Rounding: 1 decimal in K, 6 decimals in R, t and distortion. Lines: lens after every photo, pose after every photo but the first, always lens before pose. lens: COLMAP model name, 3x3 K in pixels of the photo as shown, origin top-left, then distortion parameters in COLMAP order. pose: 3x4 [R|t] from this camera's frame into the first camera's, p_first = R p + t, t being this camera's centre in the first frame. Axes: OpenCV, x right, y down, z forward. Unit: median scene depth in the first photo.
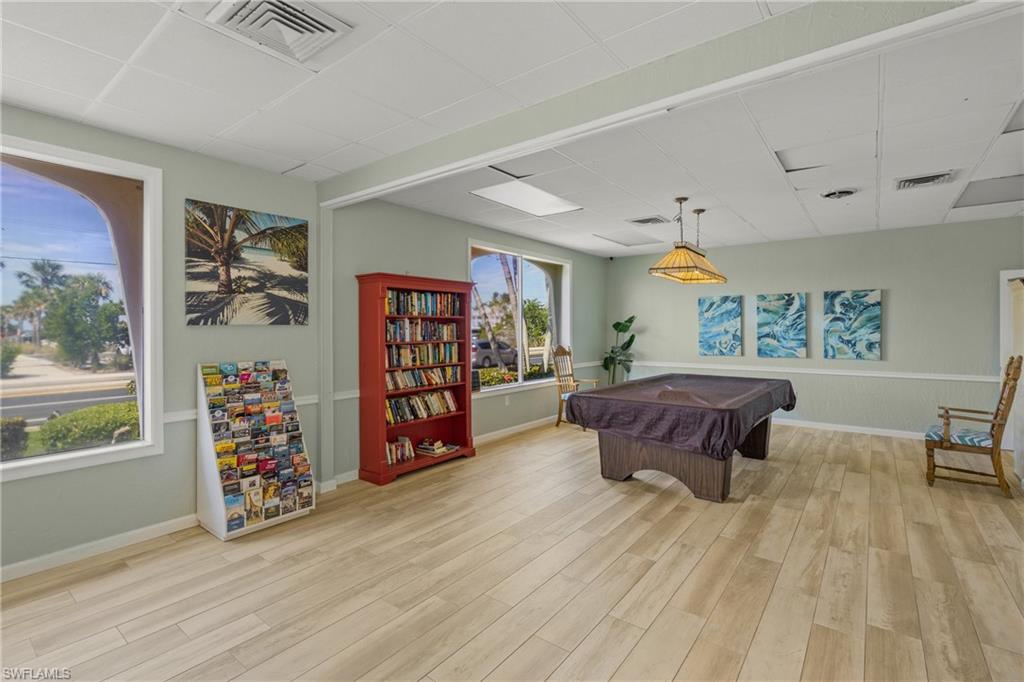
lens RADIAL K [[476.3, 0, 504.3], [0, 476.3, 334.6], [0, 0, 1]] dist [-0.003428, 0.000909]
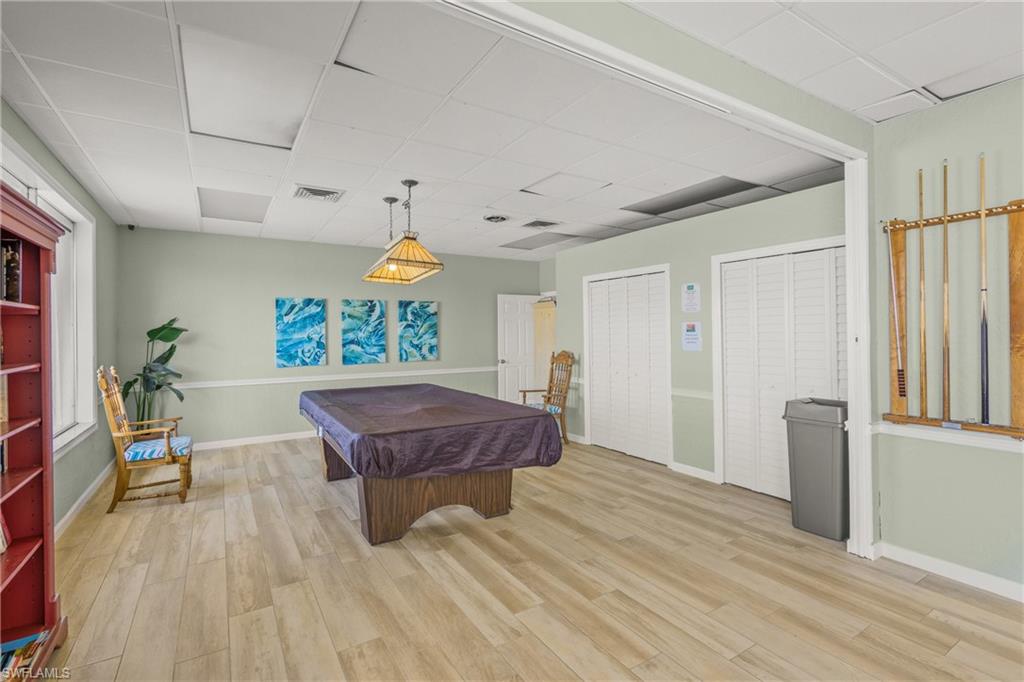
lens RADIAL K [[476.3, 0, 510.6], [0, 476.3, 336.1], [0, 0, 1]] dist [-0.003428, 0.000909]
pose [[0.337383, -0.006493, 0.941345, -0.282154], [0.020190, 0.999796, -0.000340, -0.003905], [-0.941151, 0.019121, 0.337445, 0.413974]]
